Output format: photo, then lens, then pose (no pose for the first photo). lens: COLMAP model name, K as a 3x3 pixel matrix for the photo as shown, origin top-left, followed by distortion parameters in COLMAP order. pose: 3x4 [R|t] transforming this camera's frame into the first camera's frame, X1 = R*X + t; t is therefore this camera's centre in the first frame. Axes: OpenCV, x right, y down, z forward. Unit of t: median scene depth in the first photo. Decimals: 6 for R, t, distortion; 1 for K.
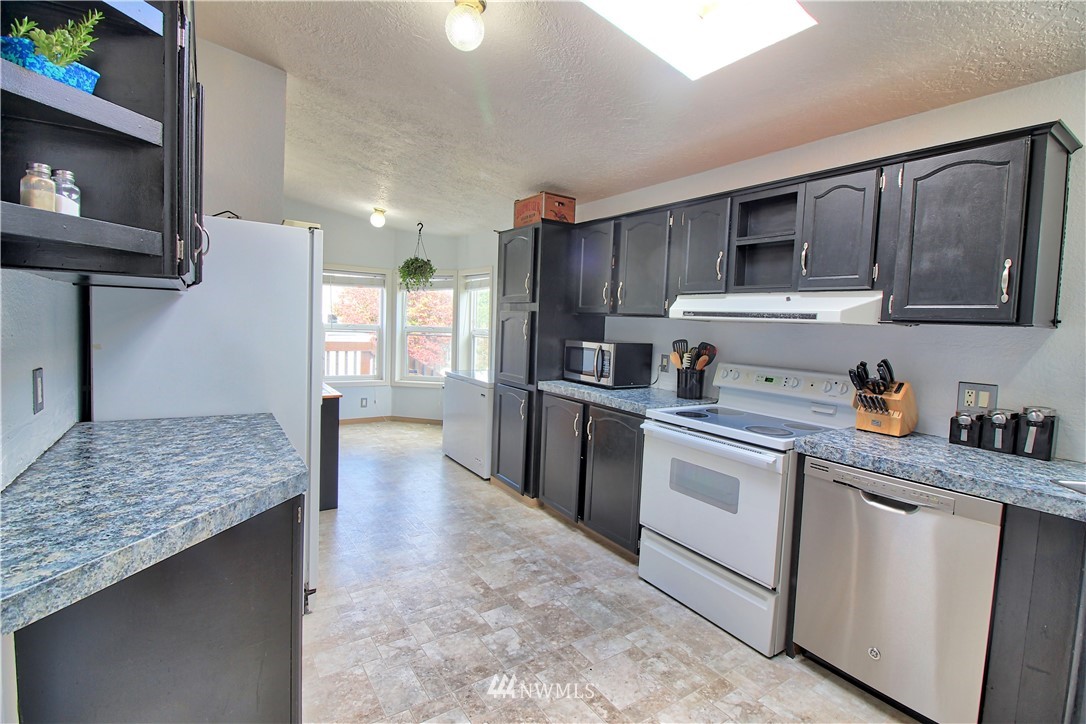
lens RADIAL K [[502.0, 0, 543.0], [0, 502.0, 350.9], [0, 0, 1]] dist [0.001368, -0.013932]
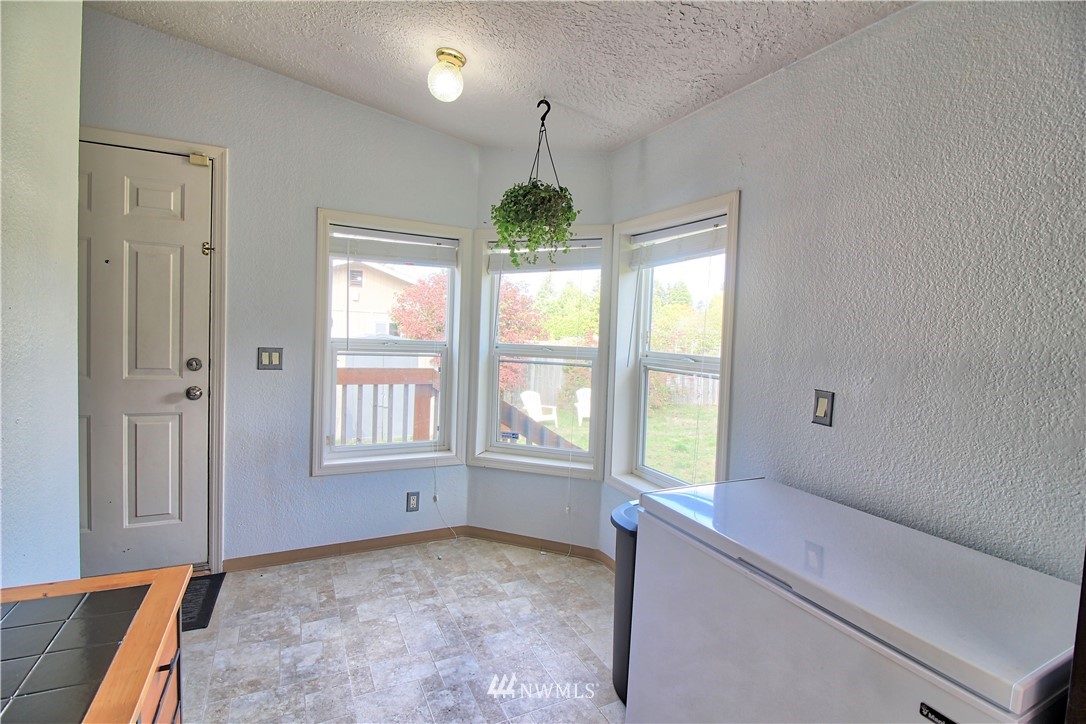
lens RADIAL K [[502.0, 0, 543.0], [0, 502.0, 350.9], [0, 0, 1]] dist [0.001368, -0.013932]
pose [[0.991894, 0.009884, -0.126683, -0.327302], [-0.012459, 0.999731, -0.019552, -0.066213], [0.126456, 0.020972, 0.991751, 1.015010]]
